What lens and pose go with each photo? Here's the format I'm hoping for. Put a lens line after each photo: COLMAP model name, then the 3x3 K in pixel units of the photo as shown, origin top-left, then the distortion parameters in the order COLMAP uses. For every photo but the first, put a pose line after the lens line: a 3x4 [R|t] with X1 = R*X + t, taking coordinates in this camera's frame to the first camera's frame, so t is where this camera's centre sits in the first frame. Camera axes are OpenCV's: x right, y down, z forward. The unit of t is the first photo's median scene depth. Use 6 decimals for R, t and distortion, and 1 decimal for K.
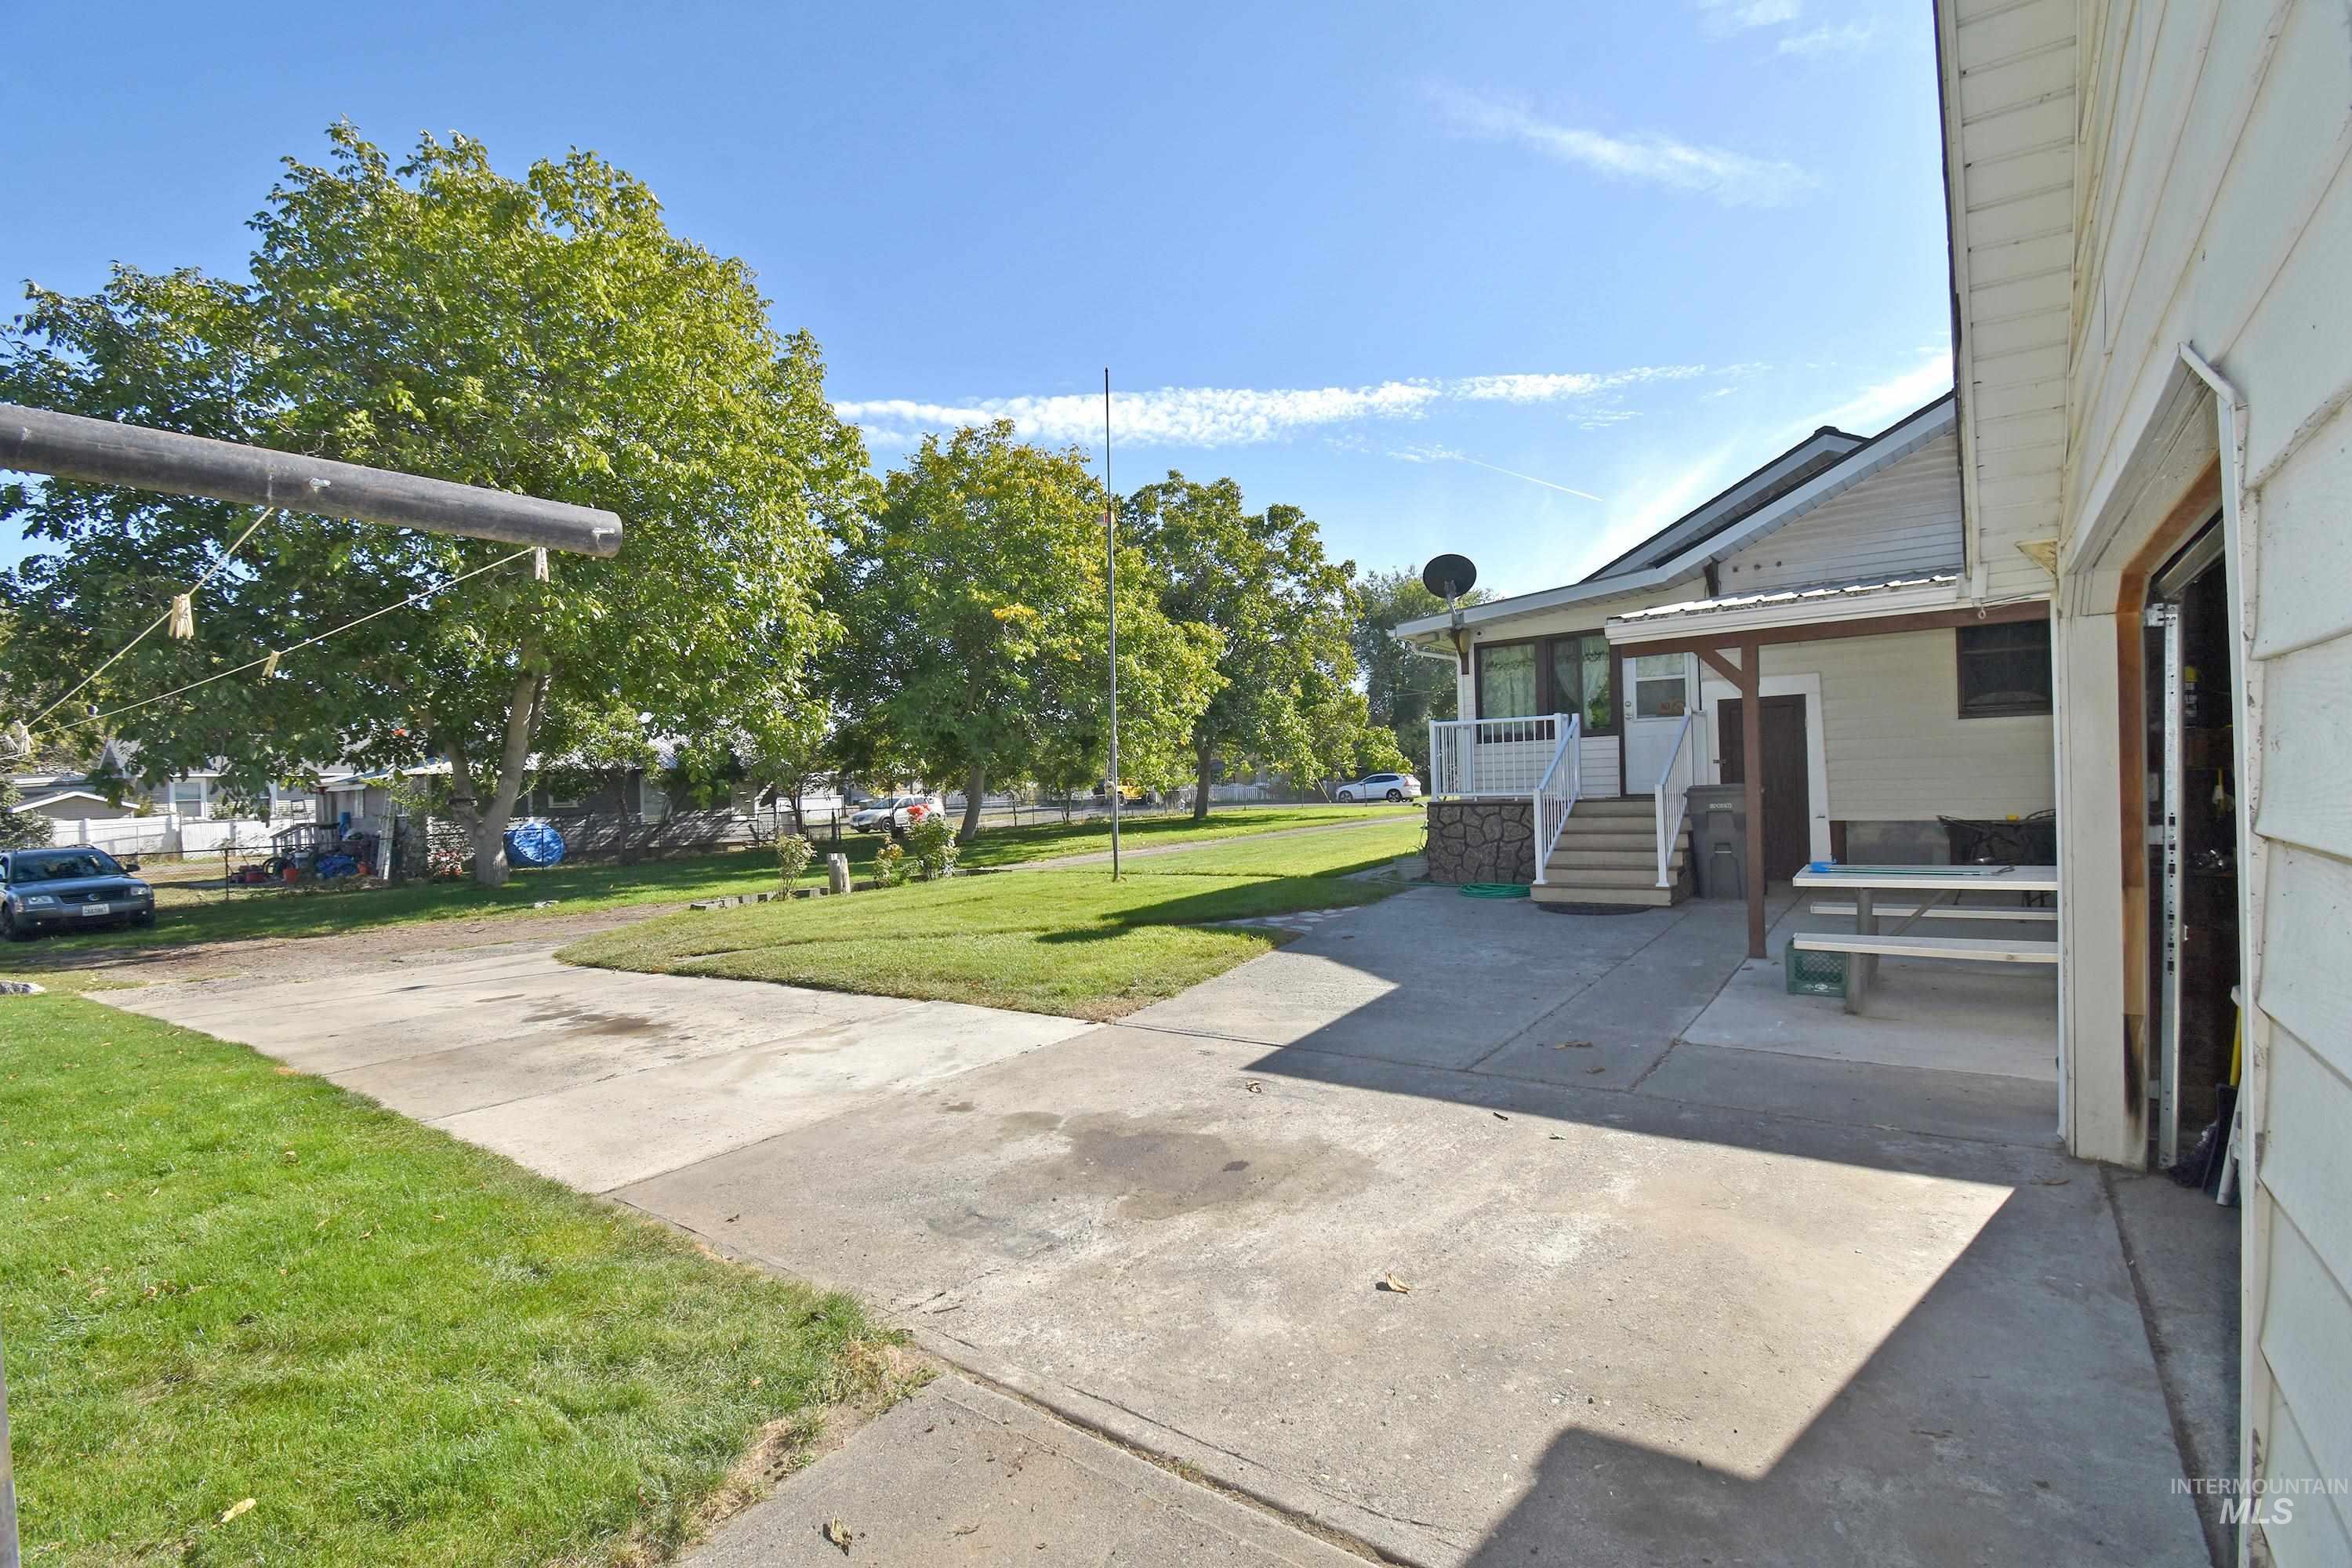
lens RADIAL K [[1039.2, 0, 1171.9], [0, 1039.2, 787.5], [0, 0, 1]] dist [0.004058, 0.000220]
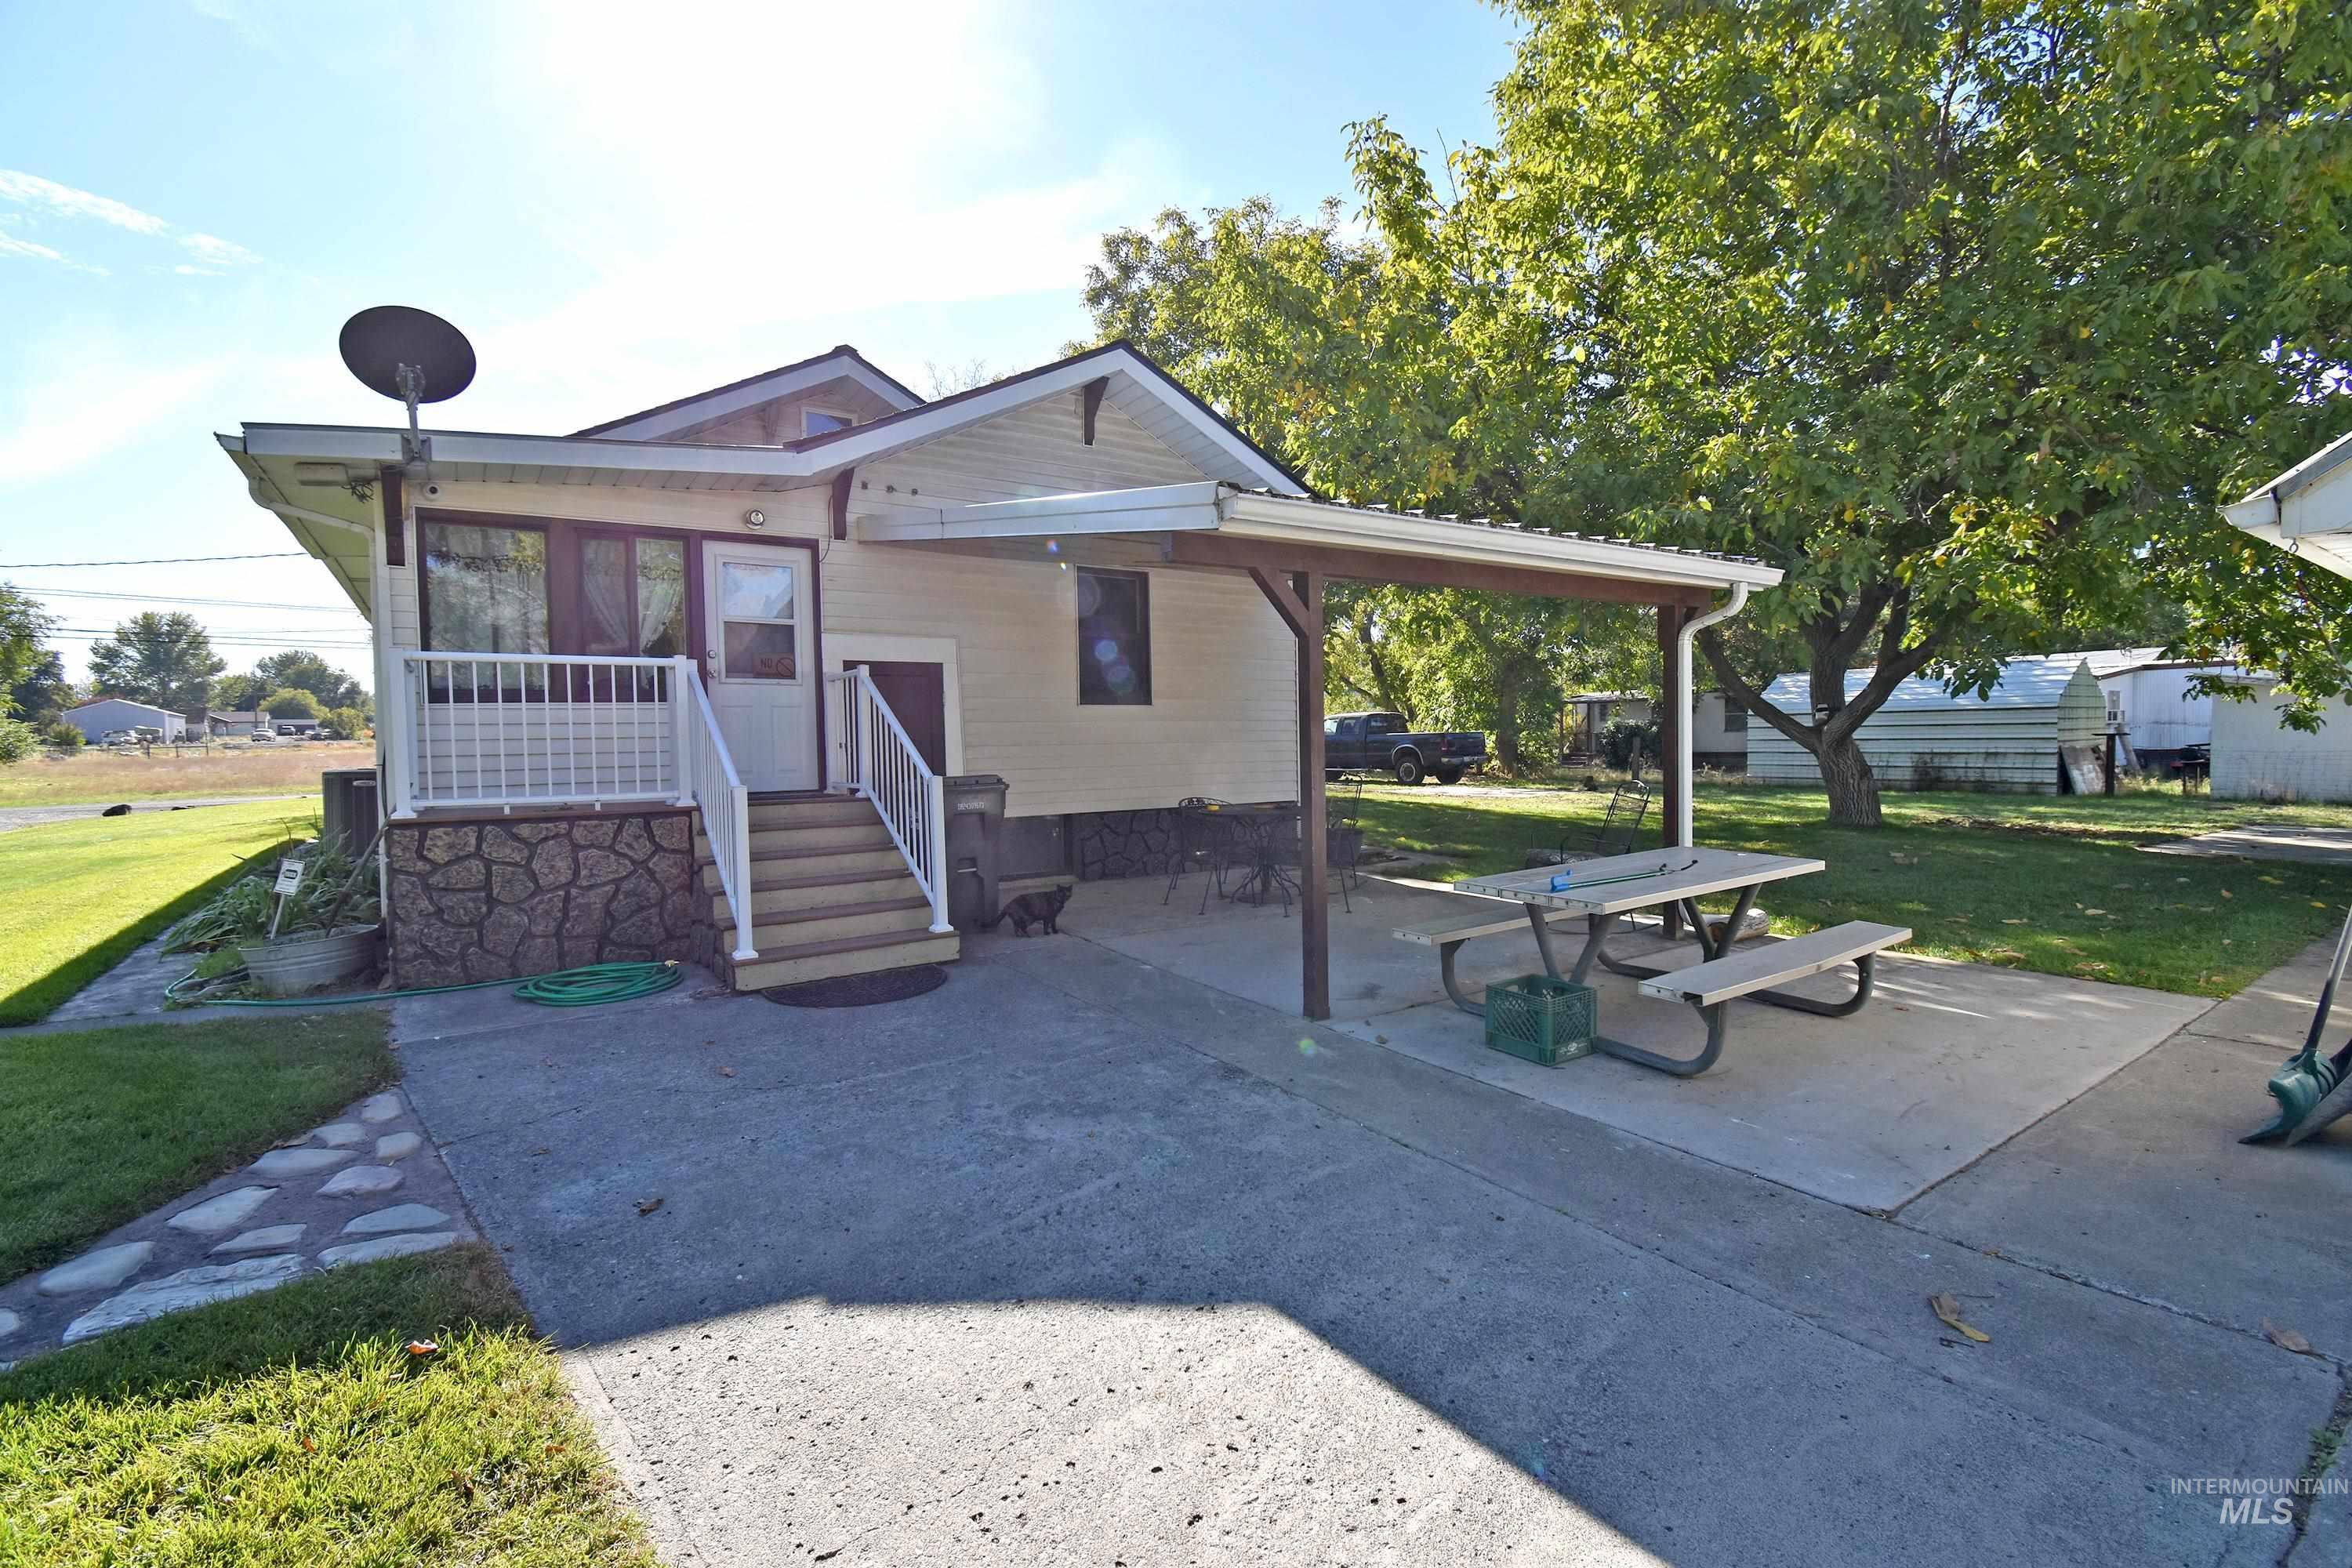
lens RADIAL K [[1039.2, 0, 1172.2], [0, 1039.2, 782.2], [0, 0, 1]] dist [0.004058, 0.000220]
pose [[0.329602, -0.012068, 0.944043, -0.082804], [0.012274, 0.999889, 0.008496, -0.002460], [-0.944040, 0.008787, 0.329714, 0.531701]]
